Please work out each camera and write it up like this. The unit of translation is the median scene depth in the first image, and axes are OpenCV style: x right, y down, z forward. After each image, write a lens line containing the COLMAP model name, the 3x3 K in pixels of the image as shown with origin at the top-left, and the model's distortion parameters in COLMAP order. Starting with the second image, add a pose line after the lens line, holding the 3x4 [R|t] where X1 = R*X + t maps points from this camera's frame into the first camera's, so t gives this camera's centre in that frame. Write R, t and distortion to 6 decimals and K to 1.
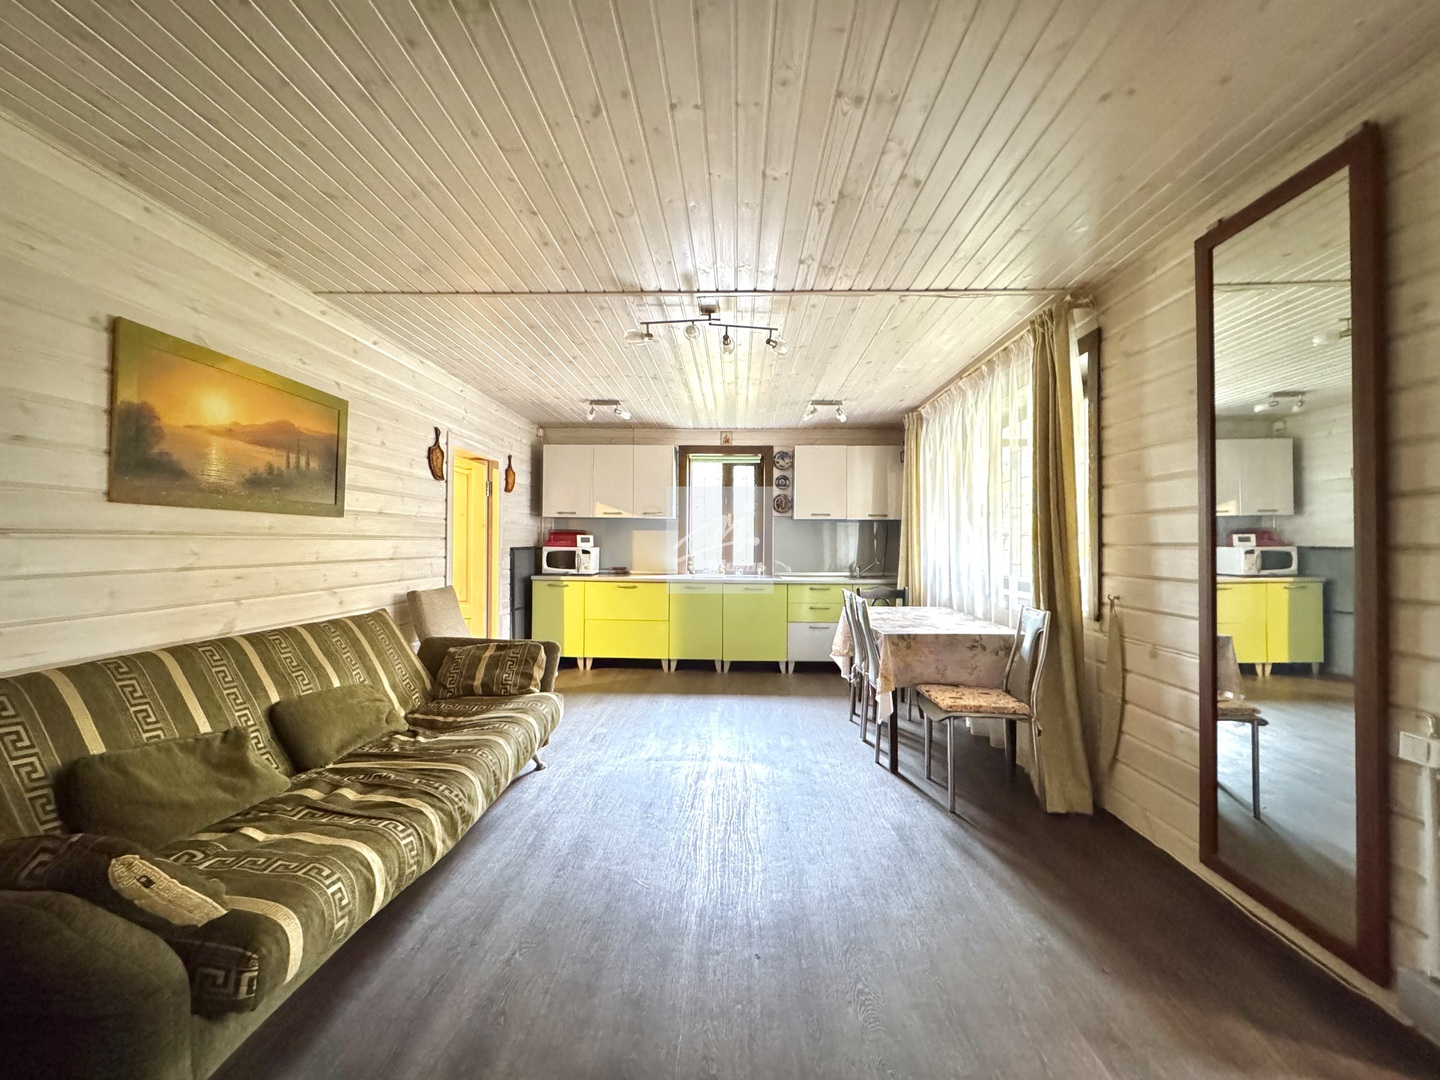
lens RADIAL K [[573.9, 0, 716.0], [0, 573.9, 539.3], [0, 0, 1]] dist [0.000804, 0.000019]
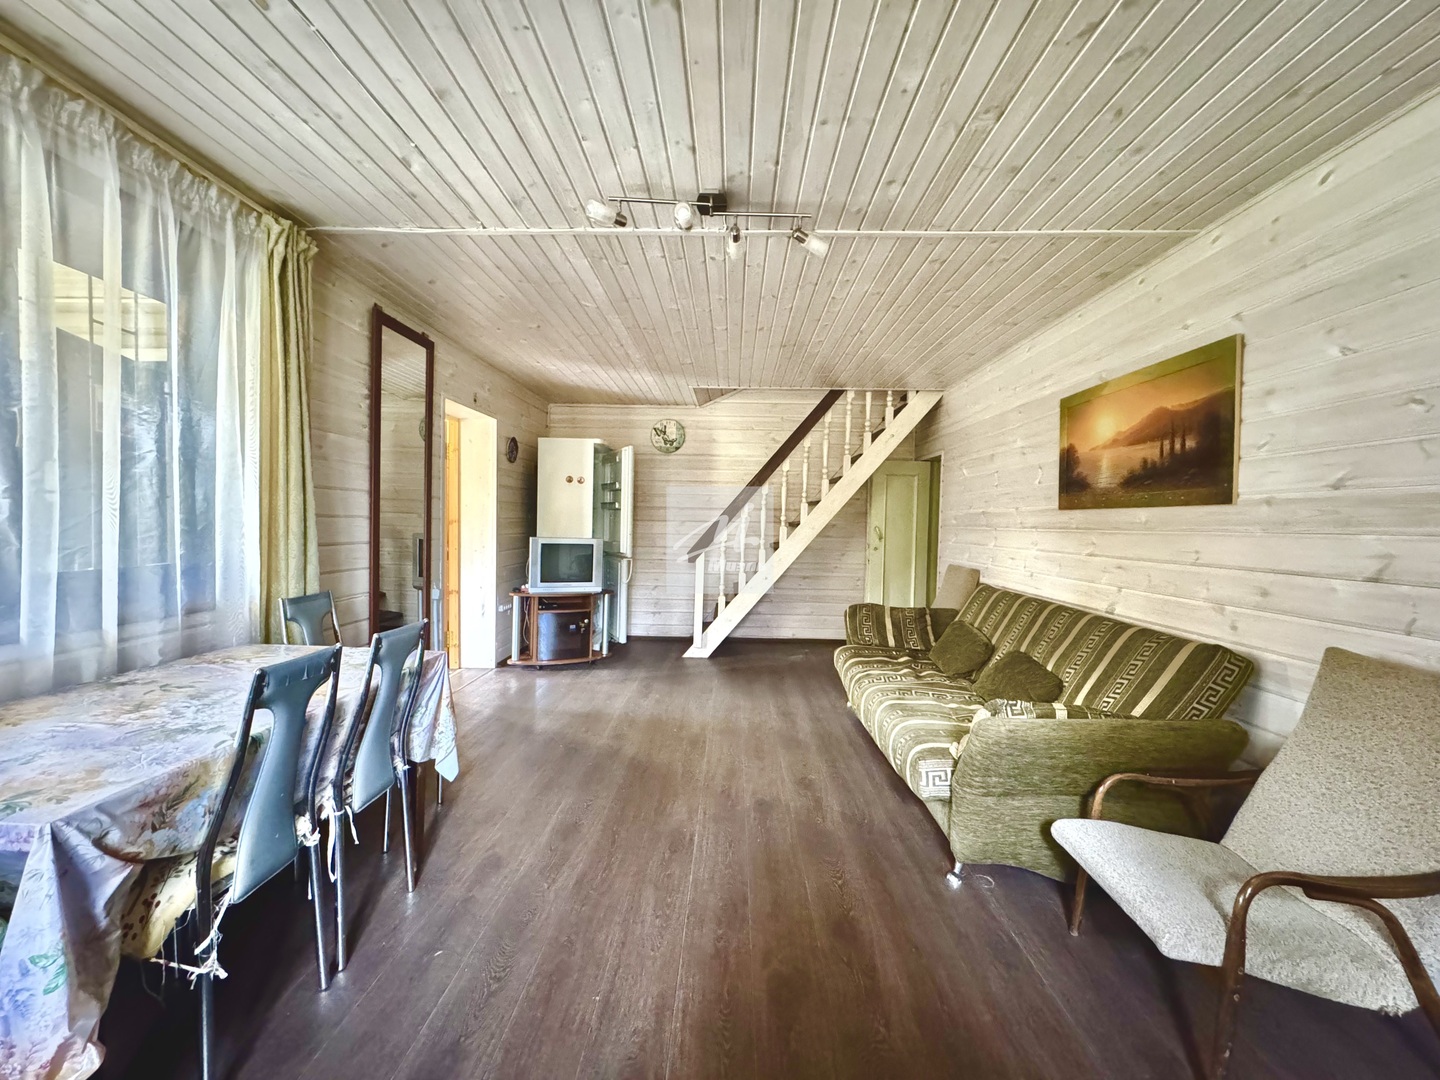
lens RADIAL K [[573.9, 0, 721.7], [0, 573.9, 541.1], [0, 0, 1]] dist [0.000804, 0.000019]
pose [[-0.999216, -0.028442, -0.027552, -0.014028], [-0.029160, 0.999237, 0.025994, 0.006140], [0.026791, 0.026777, -0.999282, 1.615242]]
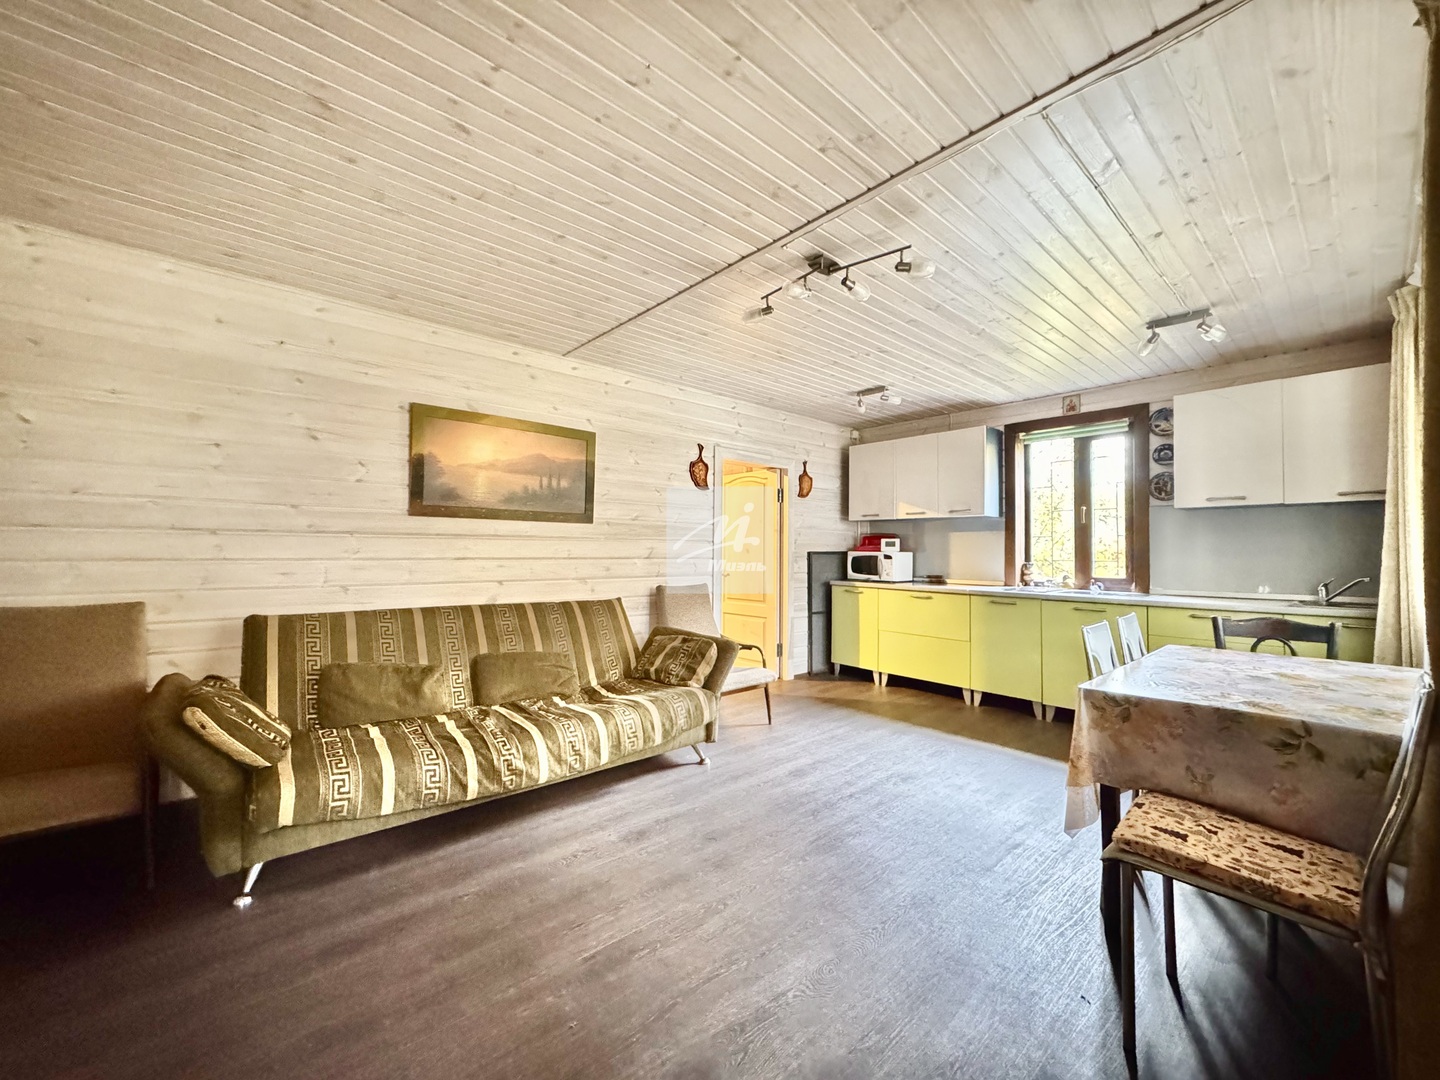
lens RADIAL K [[573.9, 0, 718.4], [0, 573.9, 540.5], [0, 0, 1]] dist [0.000804, 0.000019]
pose [[0.687113, -0.015275, -0.726390, 0.453463], [0.001259, 0.999803, -0.019834, 0.024279], [0.726549, 0.012714, 0.686997, 0.312915]]
